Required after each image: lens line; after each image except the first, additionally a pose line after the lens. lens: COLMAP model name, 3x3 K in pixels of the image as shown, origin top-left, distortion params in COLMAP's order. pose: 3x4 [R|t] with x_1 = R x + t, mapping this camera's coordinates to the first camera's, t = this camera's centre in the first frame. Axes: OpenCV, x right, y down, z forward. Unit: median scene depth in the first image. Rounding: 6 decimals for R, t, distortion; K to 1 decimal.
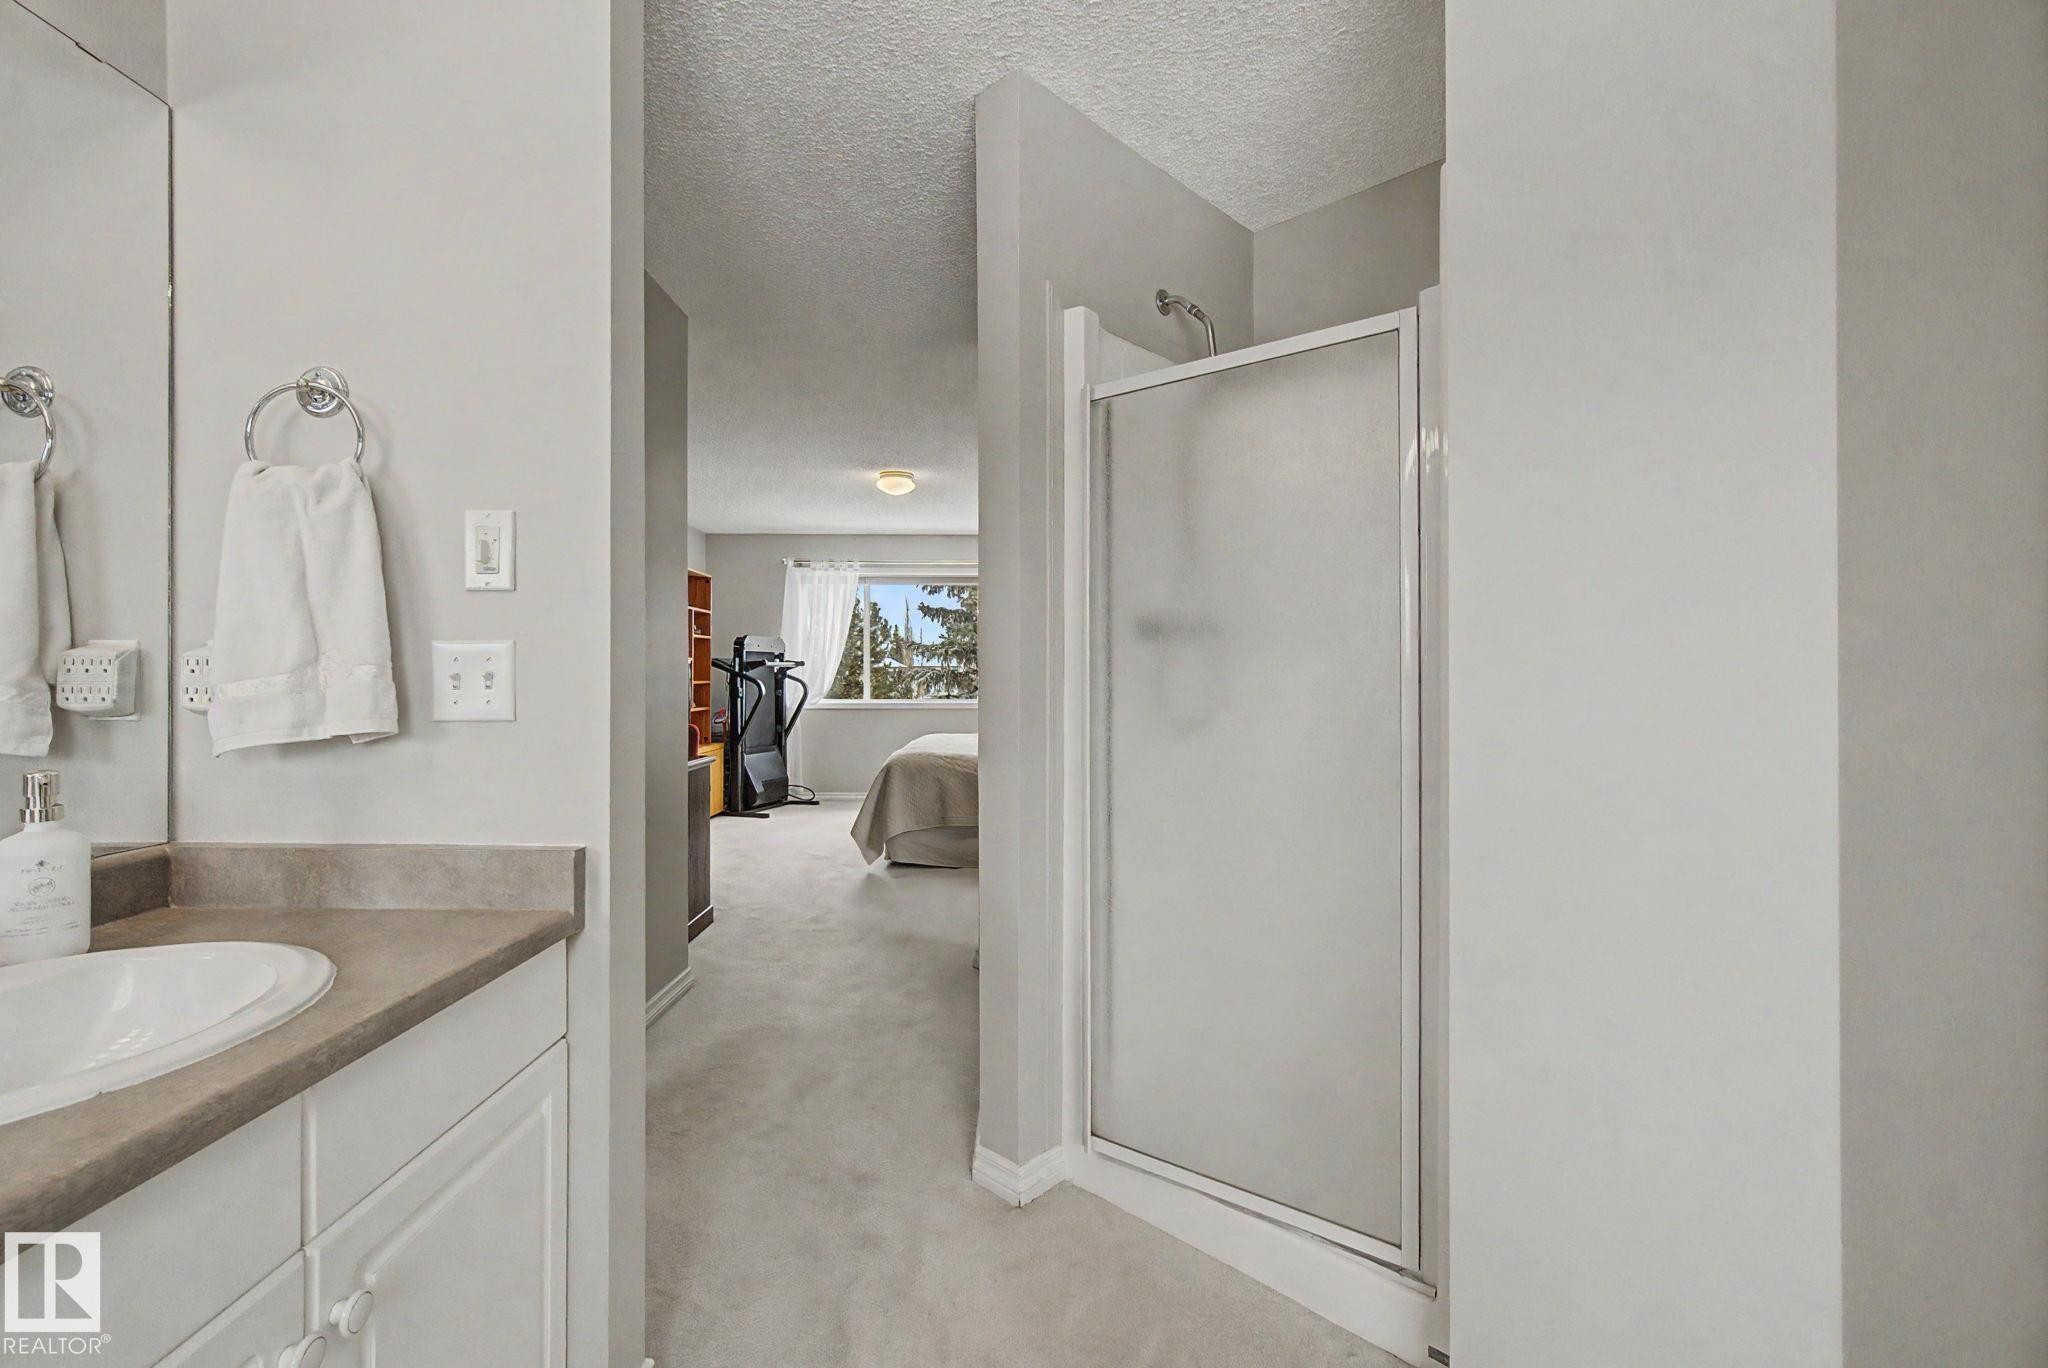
lens RADIAL K [[925.3, 0, 1021.8], [0, 925.3, 687.6], [0, 0, 1]] dist [0.000717, -0.000013]
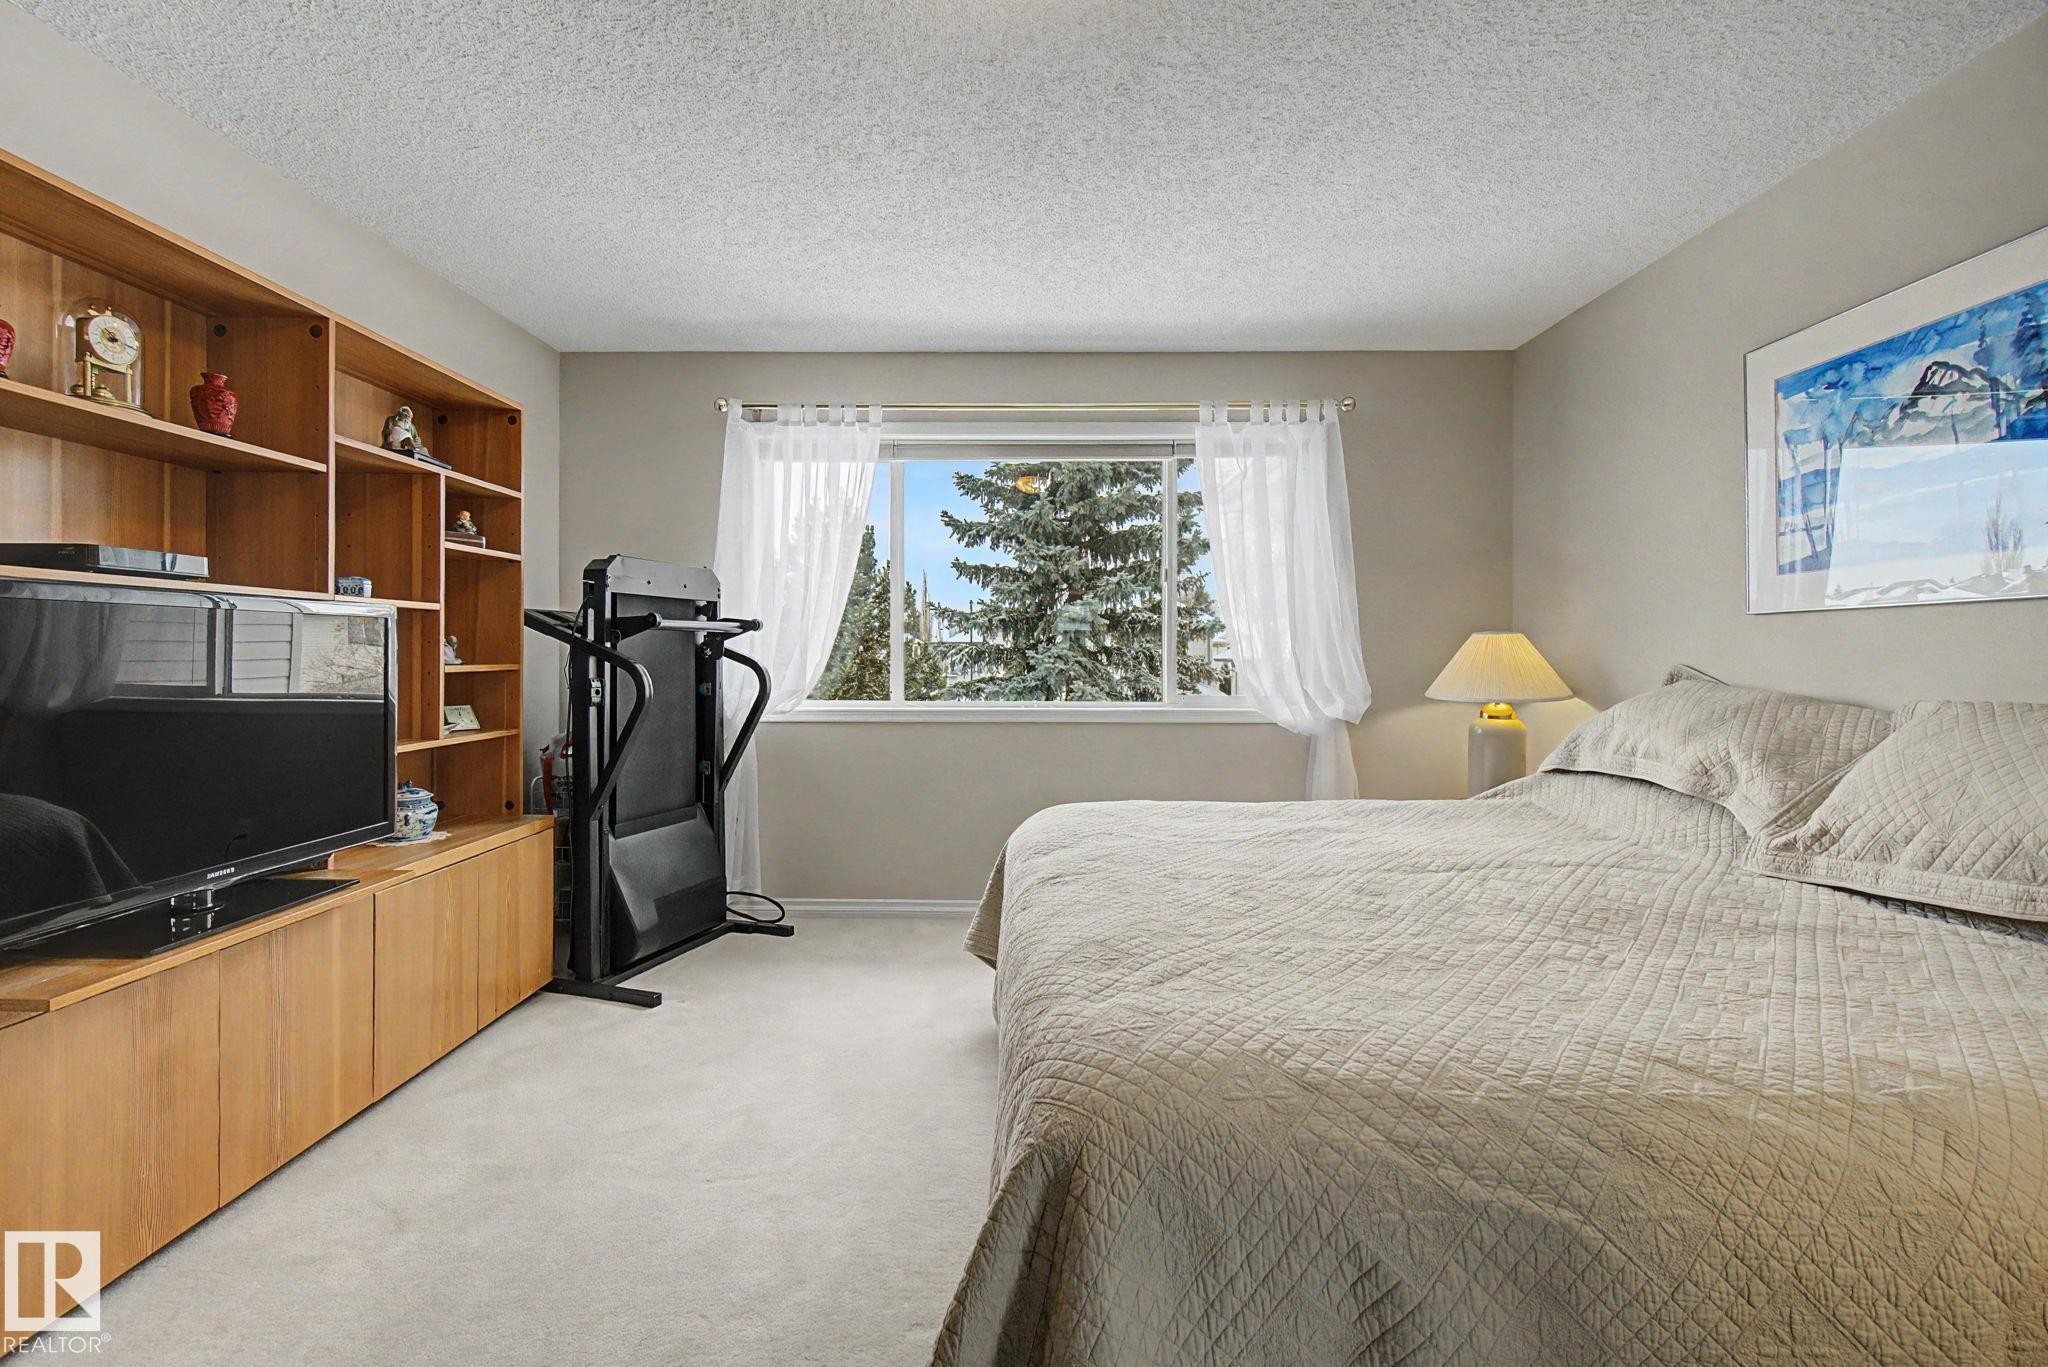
lens RADIAL K [[925.3, 0, 1025.1], [0, 925.3, 662.8], [0, 0, 1]] dist [0.000717, -0.000013]
pose [[0.999924, 0.000698, -0.012333, -0.098802], [-0.000729, 0.999997, -0.002484, -0.006322], [0.012331, 0.002493, 0.999921, 0.541776]]
